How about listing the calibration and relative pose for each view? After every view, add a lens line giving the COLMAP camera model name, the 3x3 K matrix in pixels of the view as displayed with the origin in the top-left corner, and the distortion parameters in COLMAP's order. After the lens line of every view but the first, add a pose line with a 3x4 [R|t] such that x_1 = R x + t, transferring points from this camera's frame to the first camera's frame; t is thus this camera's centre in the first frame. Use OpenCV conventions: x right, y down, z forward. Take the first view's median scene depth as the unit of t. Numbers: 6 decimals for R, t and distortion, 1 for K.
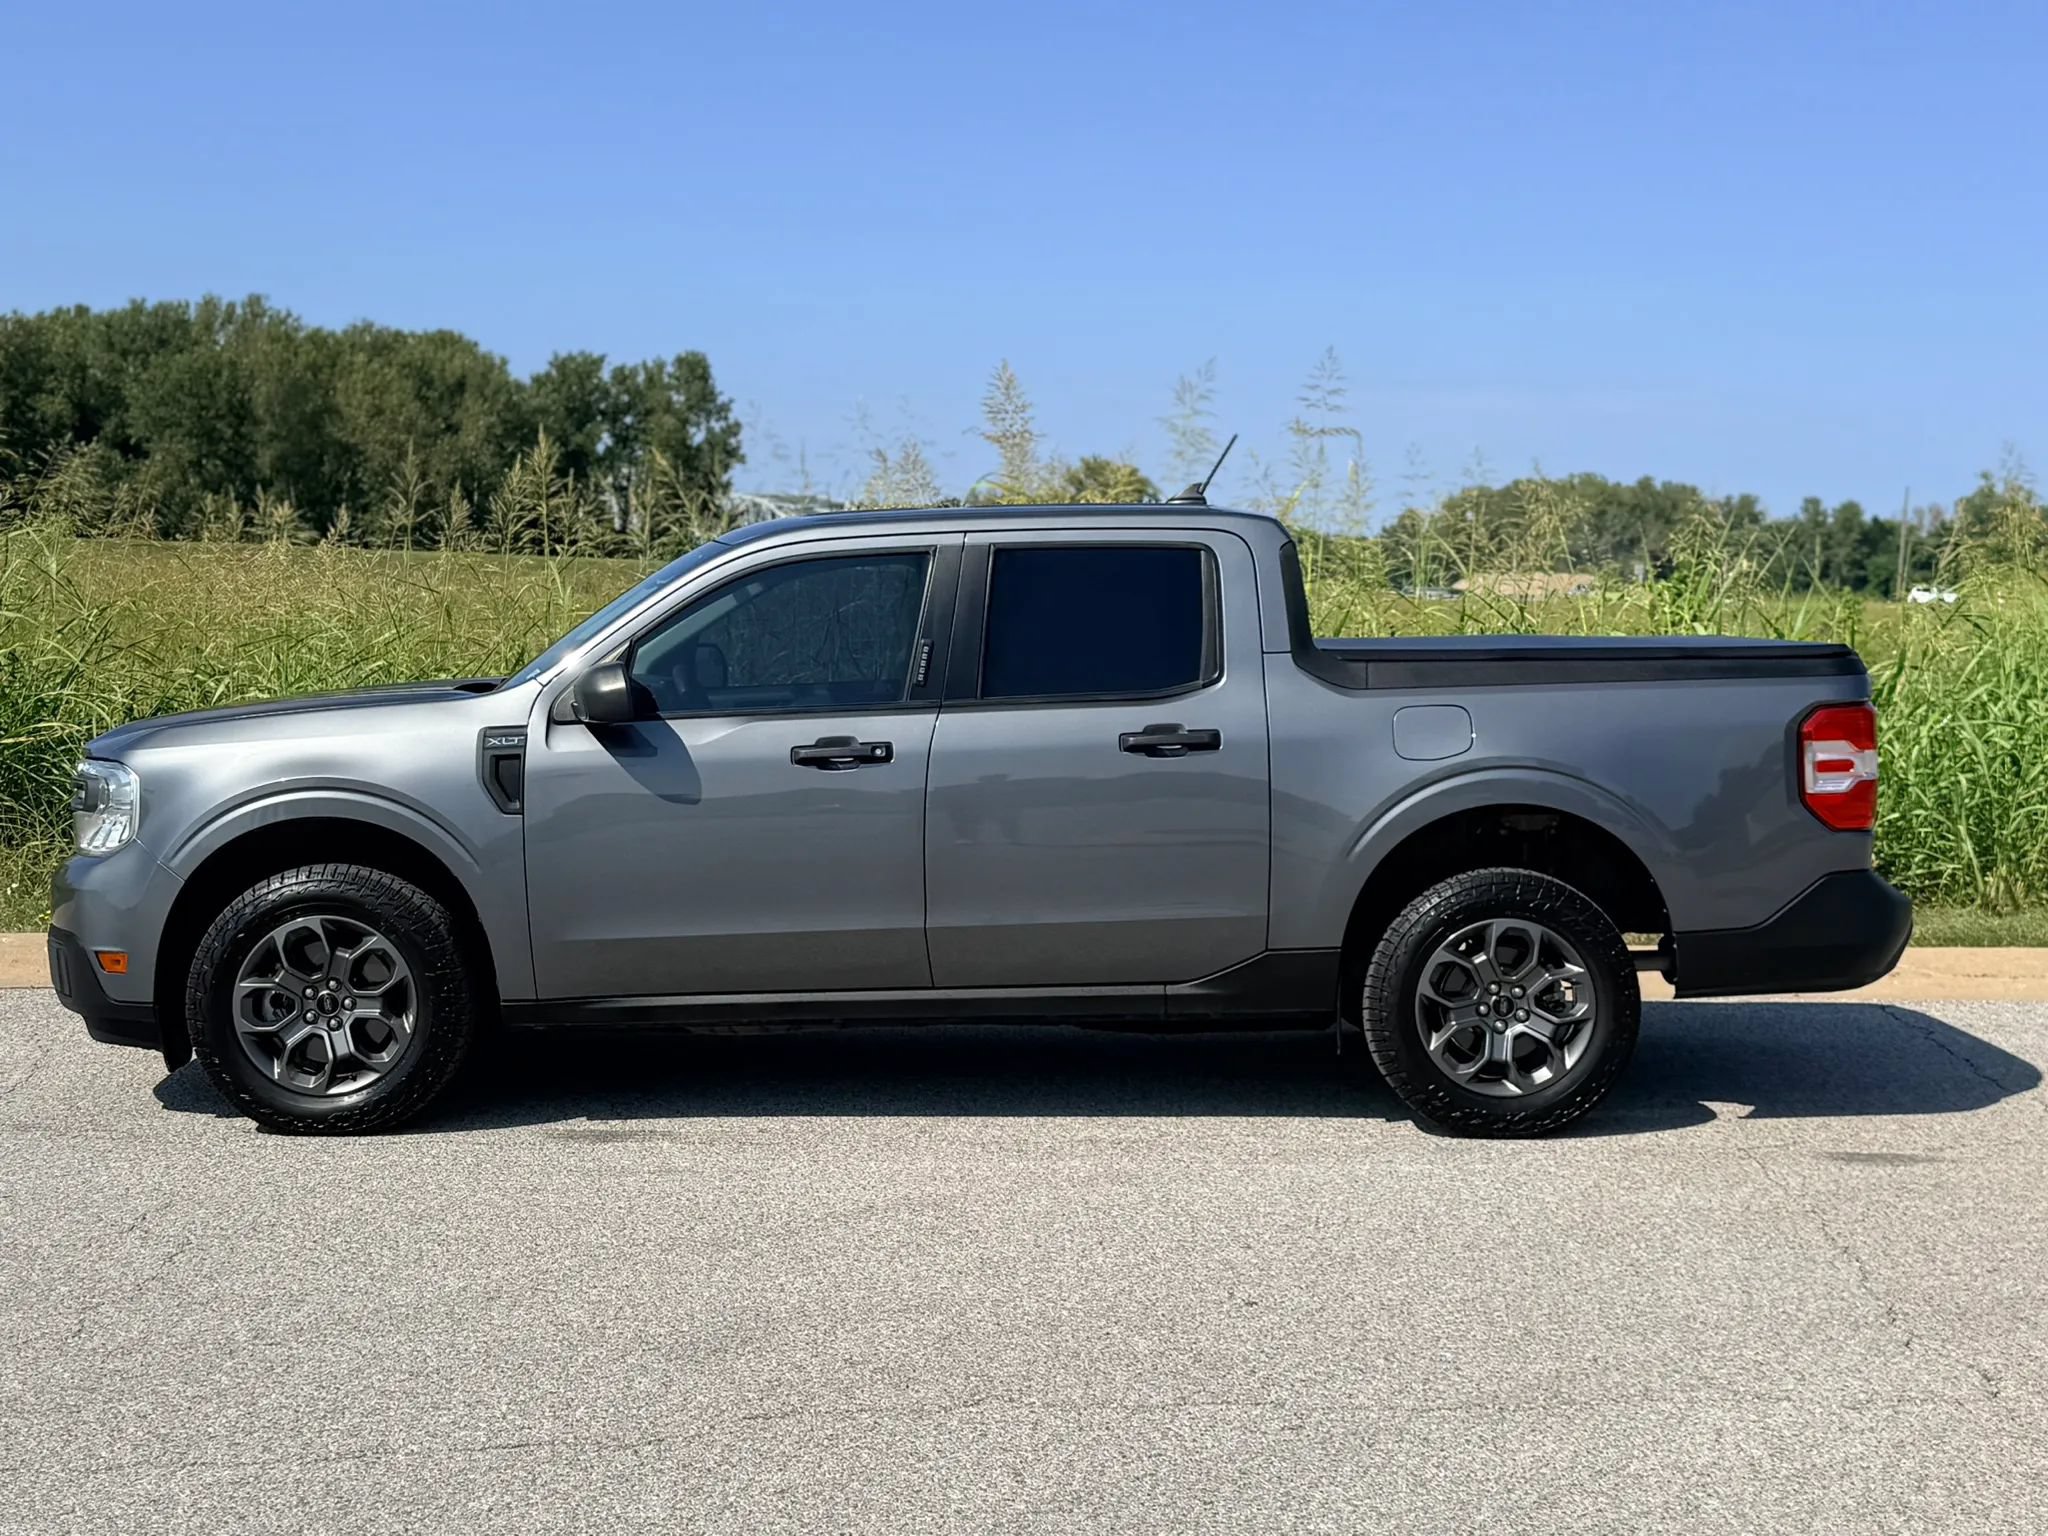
lens RADIAL K [[2844.2, 0, 1024.0], [0, 2844.2, 768.0], [0, 0, 1]] dist [0.188614, -0.390085]
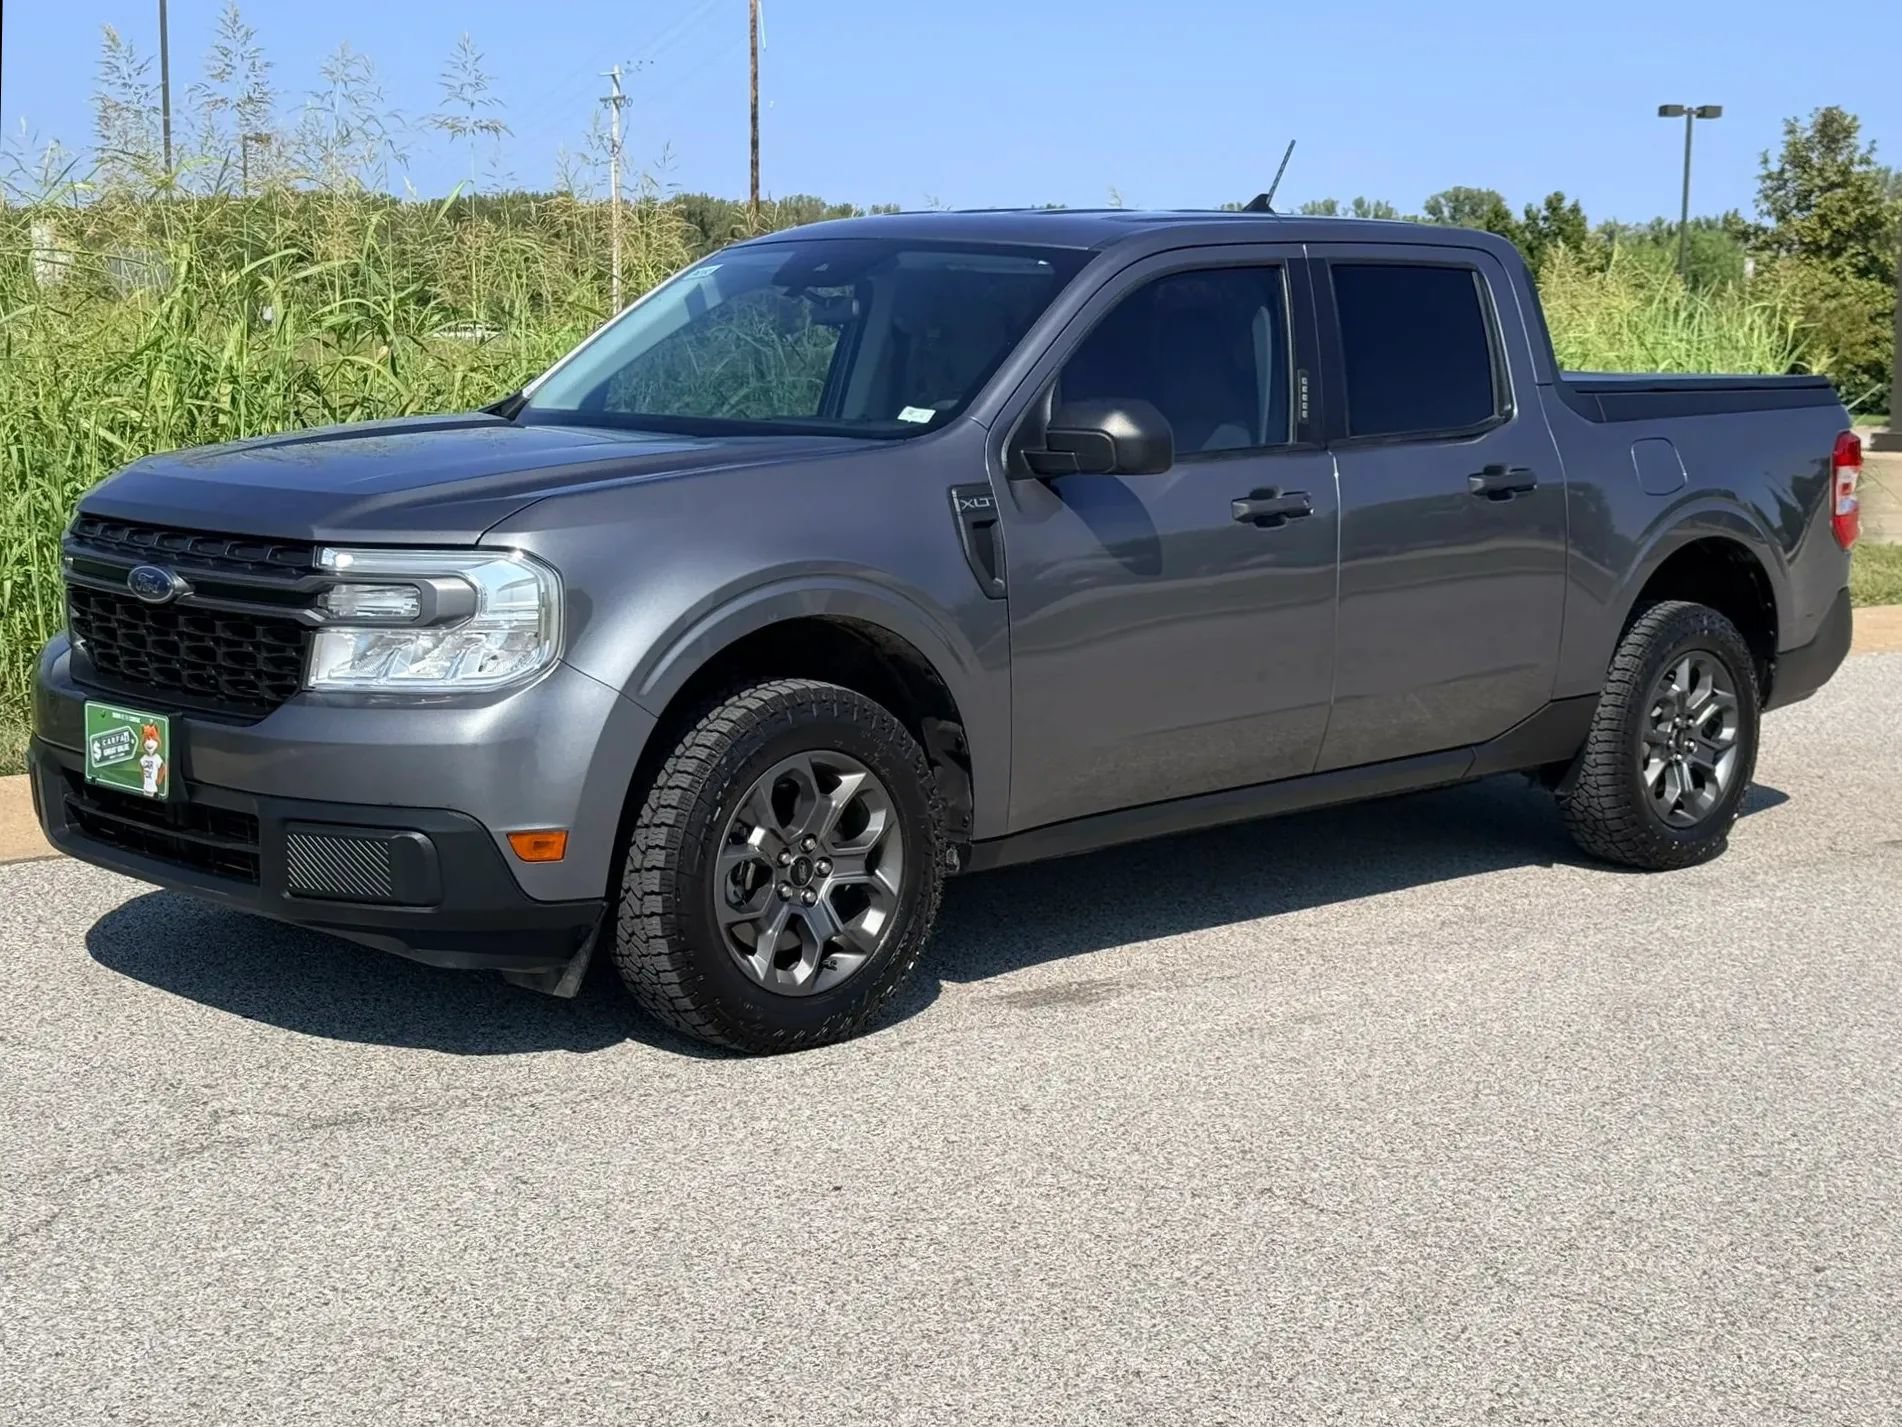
lens RADIAL K [[2818.1, 0, 1037.1], [0, 2818.1, 741.9], [0, 0, 1]] dist [0.149441, -0.162415]
pose [[0.714891, -0.086668, 0.693844, -0.691144], [0.025217, 0.994839, 0.098283, -0.019408], [-0.698781, -0.052766, 0.713387, 0.447495]]
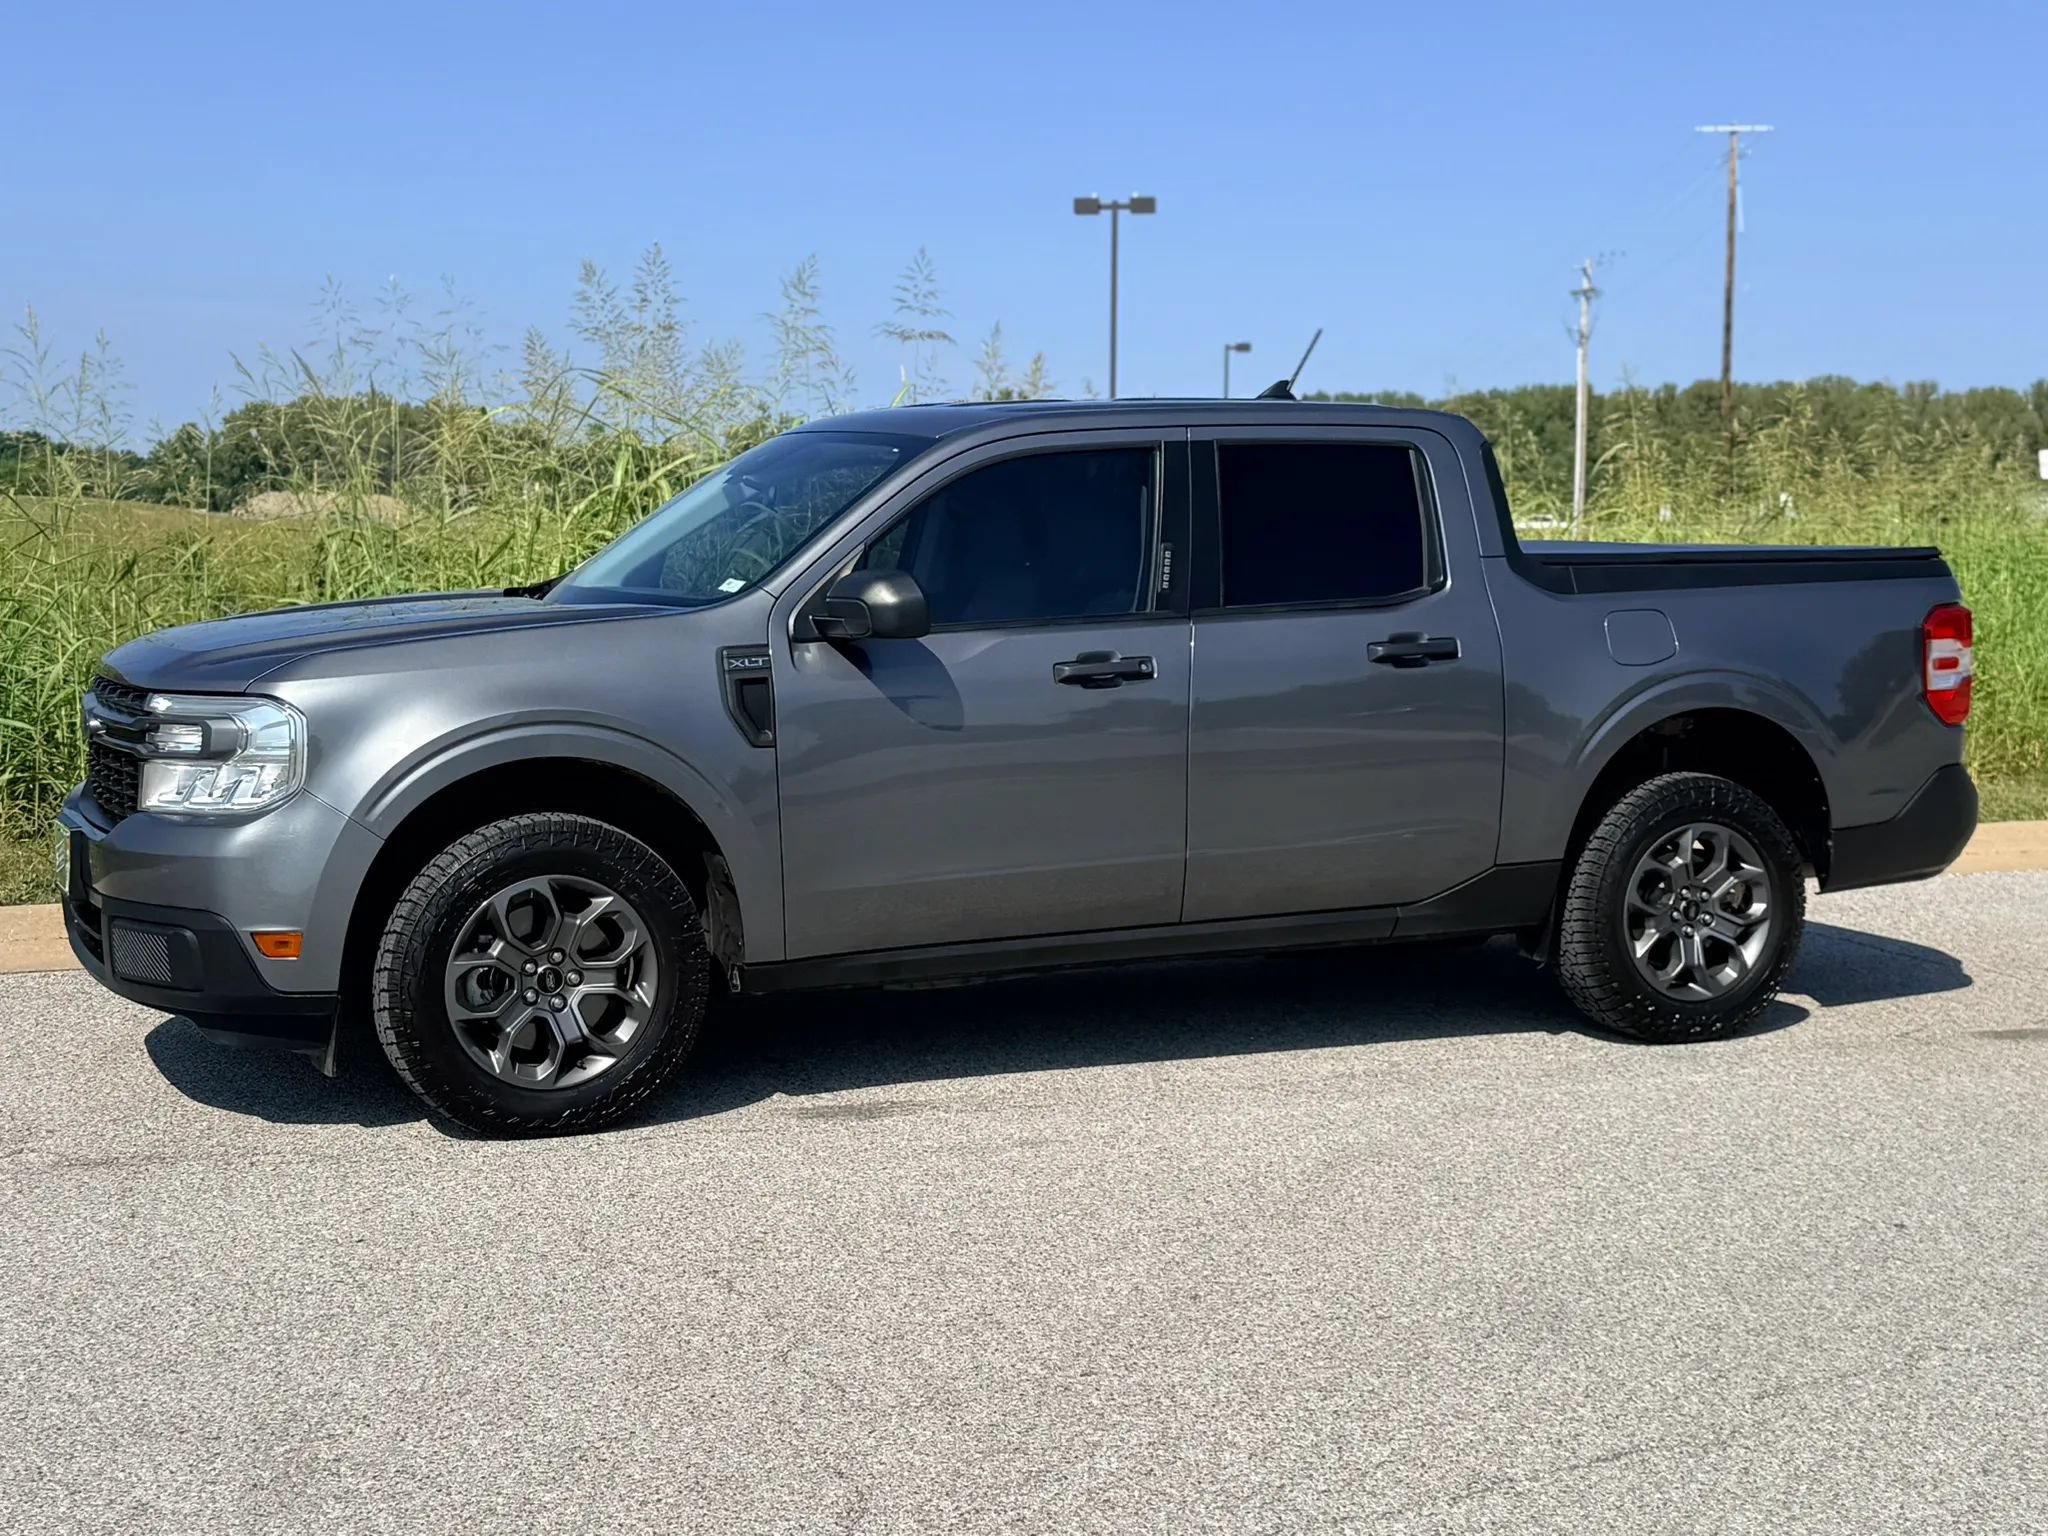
lens RADIAL K [[2794.0, 0, 1024.0], [0, 2794.0, 768.0], [0, 0, 1]] dist [0.184332, -0.368574]
pose [[0.914709, -0.032474, 0.402806, -0.441952], [0.020368, 0.999204, 0.034302, -0.004919], [-0.403599, -0.023172, 0.914642, 0.196578]]
